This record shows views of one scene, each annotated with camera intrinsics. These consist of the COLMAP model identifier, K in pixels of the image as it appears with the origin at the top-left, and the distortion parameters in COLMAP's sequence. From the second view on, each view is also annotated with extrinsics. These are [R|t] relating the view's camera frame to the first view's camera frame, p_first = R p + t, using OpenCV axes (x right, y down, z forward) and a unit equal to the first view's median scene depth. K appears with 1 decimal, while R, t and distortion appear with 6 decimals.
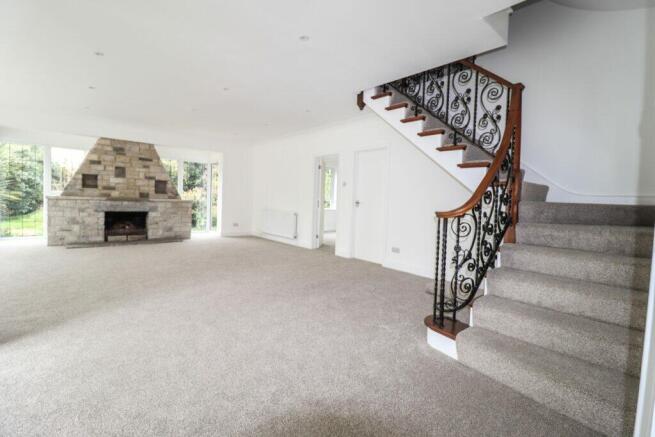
lens RADIAL K [[304.2, 0, 328.3], [0, 304.2, 215.3], [0, 0, 1]] dist [-0.016127, -0.000665]
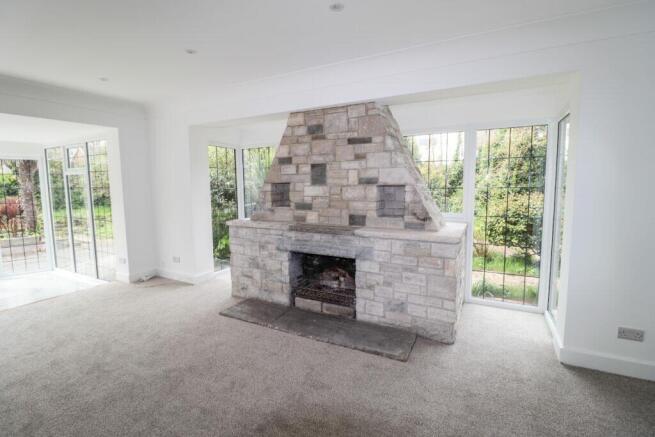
lens RADIAL K [[304.2, 0, 328.5], [0, 304.2, 214.8], [0, 0, 1]] dist [-0.016127, -0.000665]
pose [[0.366618, 0.049766, -0.929040, -0.209437], [-0.024864, 0.998736, 0.043688, -0.098467], [0.930039, 0.007082, 0.367392, 0.834328]]
